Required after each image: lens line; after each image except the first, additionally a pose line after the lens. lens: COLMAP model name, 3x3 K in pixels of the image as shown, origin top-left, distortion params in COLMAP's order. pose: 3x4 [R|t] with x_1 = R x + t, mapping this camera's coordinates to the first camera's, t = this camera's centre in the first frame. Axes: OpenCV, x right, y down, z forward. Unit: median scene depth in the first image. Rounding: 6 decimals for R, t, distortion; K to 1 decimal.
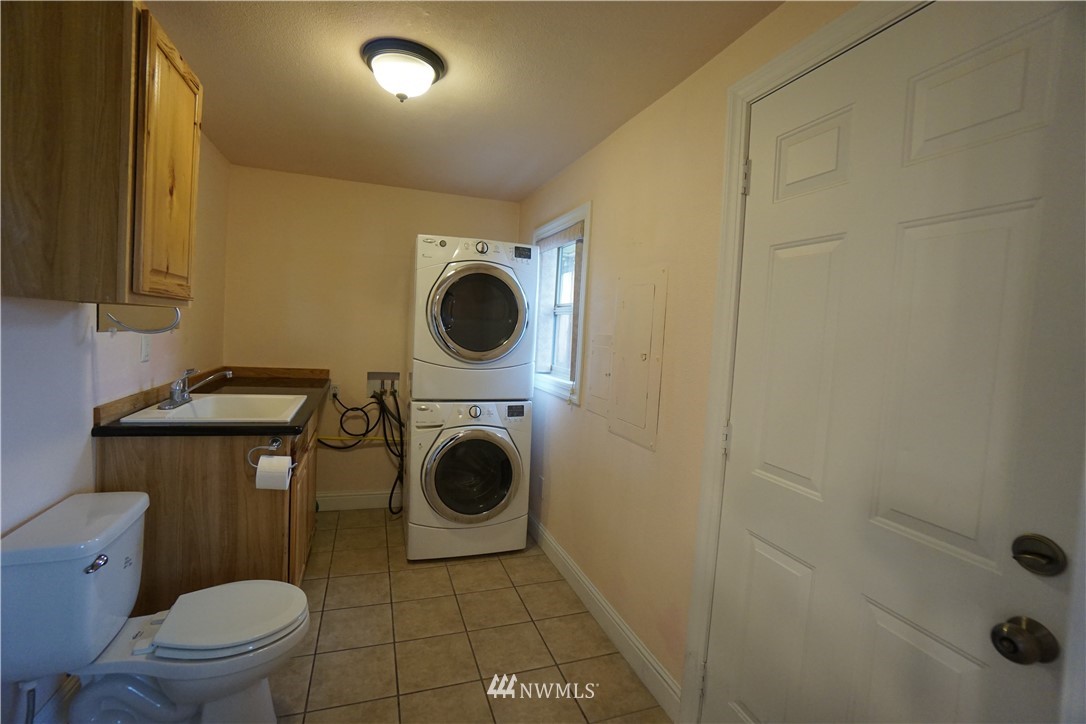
lens RADIAL K [[472.5, 0, 547.8], [0, 472.5, 354.8], [0, 0, 1]] dist [-0.070642, 0.023095]
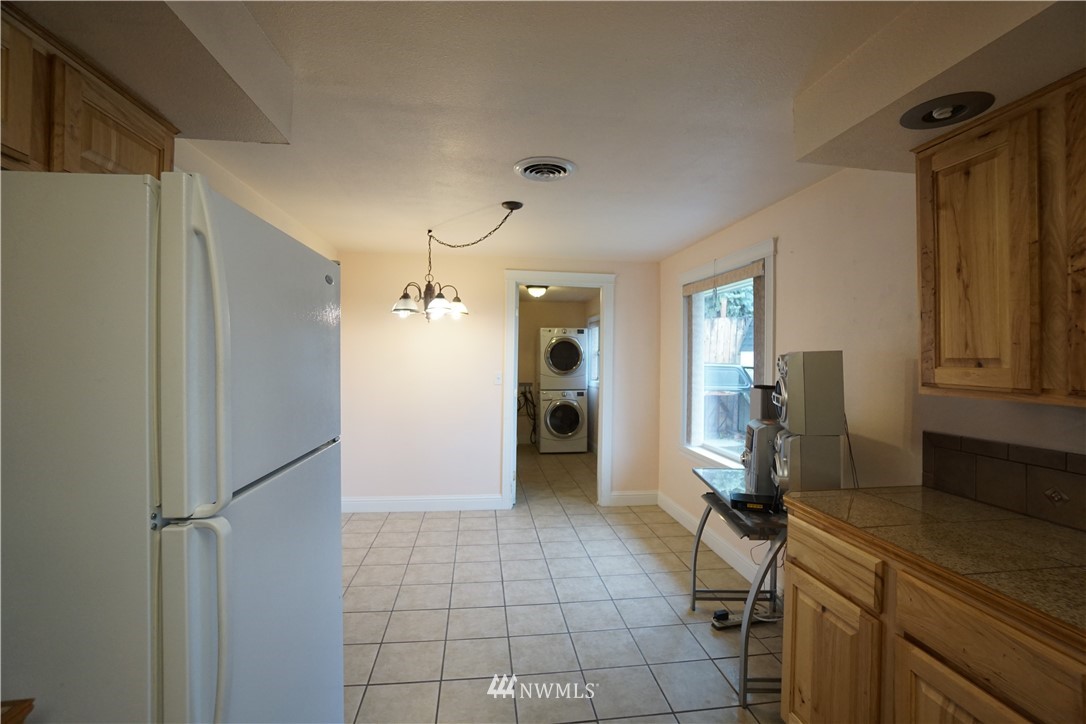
lens RADIAL K [[472.5, 0, 547.8], [0, 472.5, 354.8], [0, 0, 1]] dist [-0.070642, 0.023095]
pose [[0.979007, -0.050046, -0.197586, 0.273326], [0.032901, 0.995477, -0.089119, 0.130511], [0.201153, 0.080747, 0.976226, -1.529405]]
